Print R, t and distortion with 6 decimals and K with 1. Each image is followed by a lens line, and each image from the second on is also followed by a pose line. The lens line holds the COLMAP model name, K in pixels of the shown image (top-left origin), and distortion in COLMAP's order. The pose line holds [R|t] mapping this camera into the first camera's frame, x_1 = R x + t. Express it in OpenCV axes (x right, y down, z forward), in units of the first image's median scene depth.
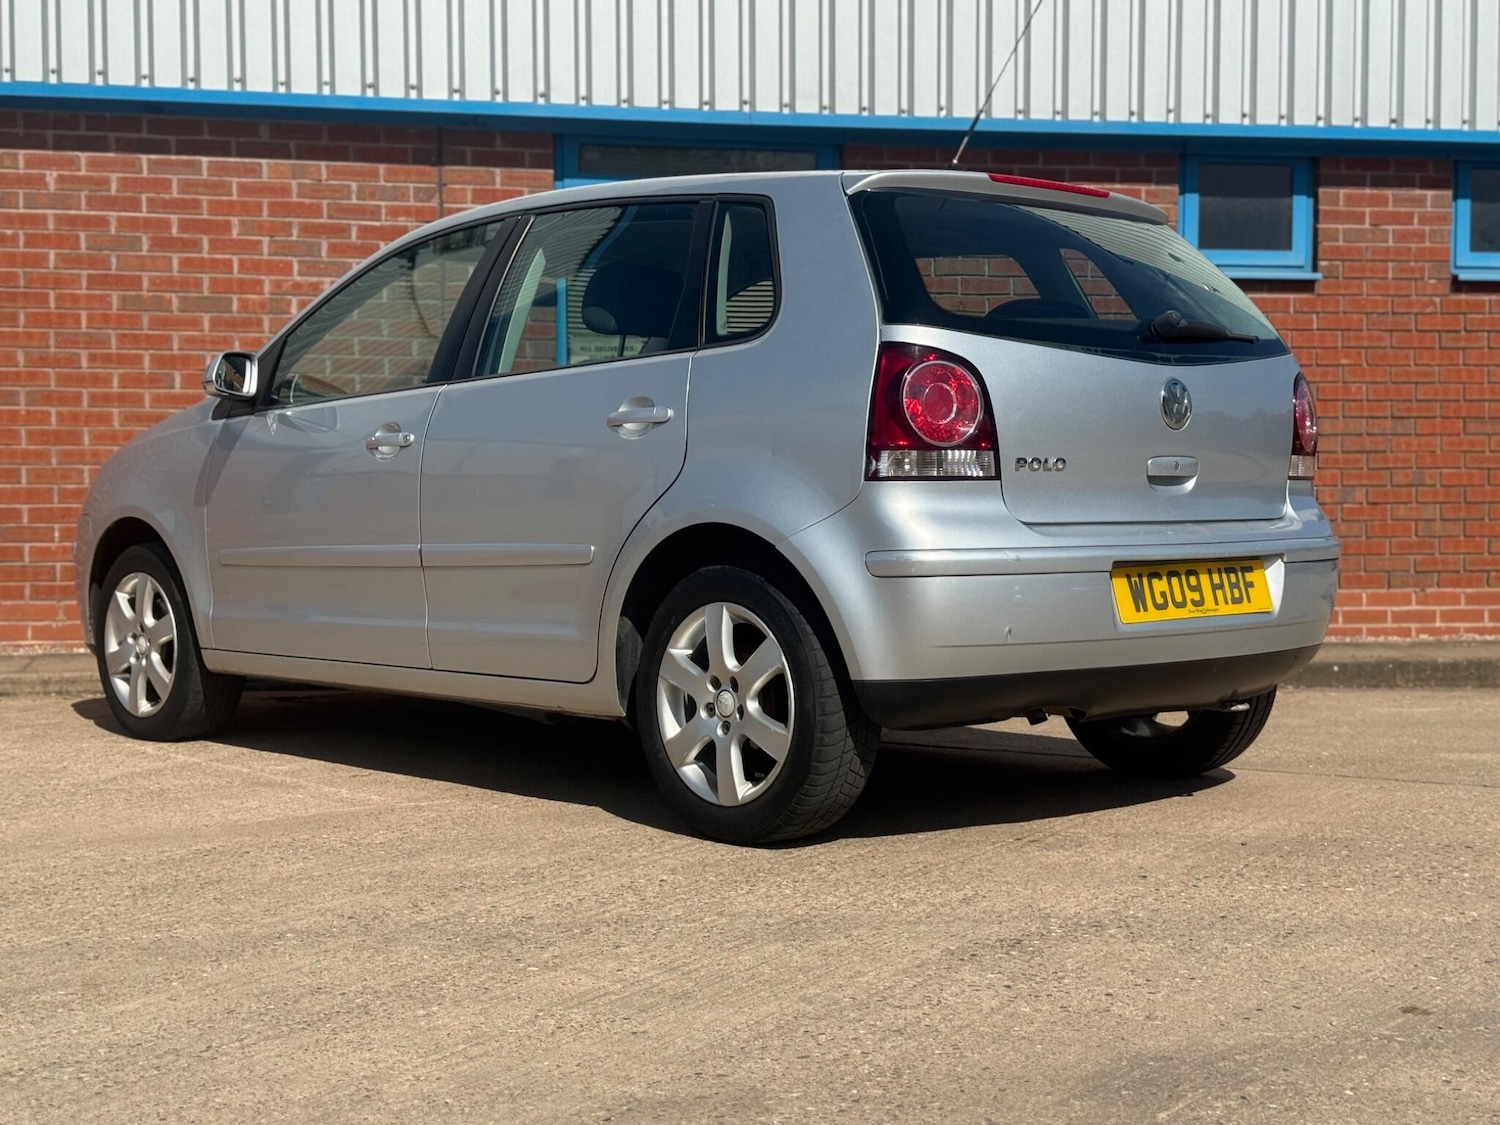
lens RADIAL K [[2097.8, 0, 758.8], [0, 2097.8, 563.3], [0, 0, 1]] dist [0.105344, 0.000000]
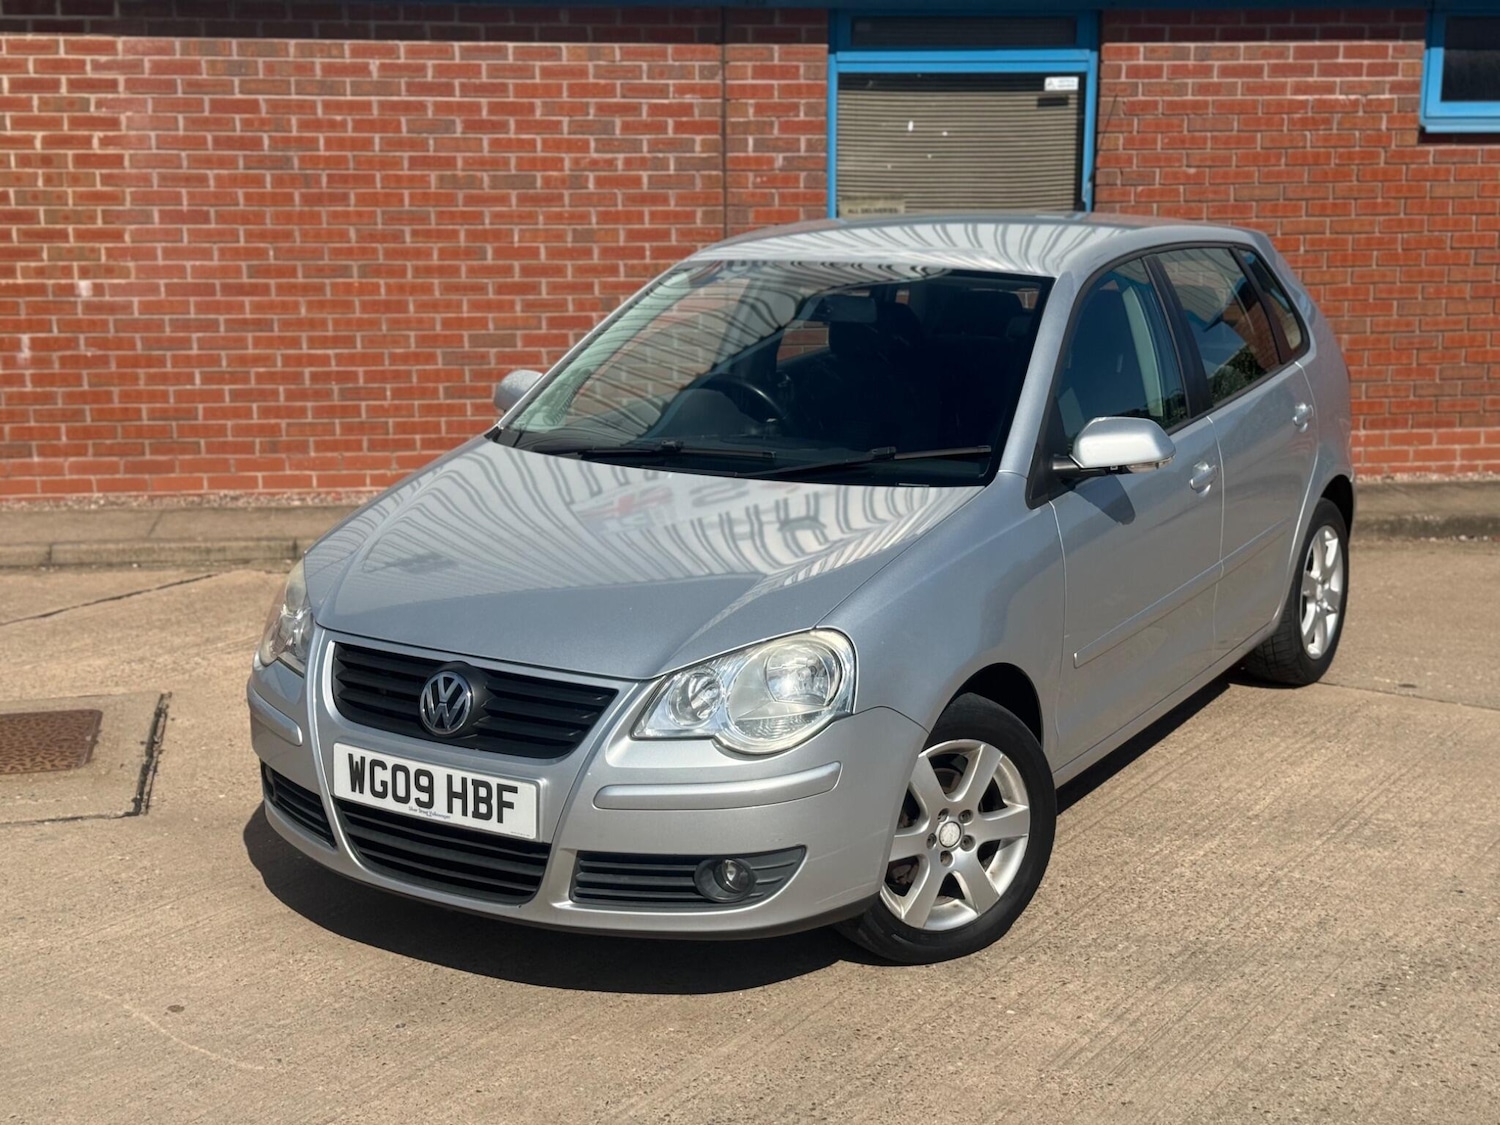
lens RADIAL K [[2097.8, 0, 748.5], [0, 2097.8, 565.8], [0, 0, 1]] dist [0.105344, 0.000000]
pose [[0.998427, 0.011903, -0.054785, -0.078915], [-0.001890, 0.983793, 0.179296, -0.123713], [0.056031, -0.178910, 0.982269, -0.097305]]
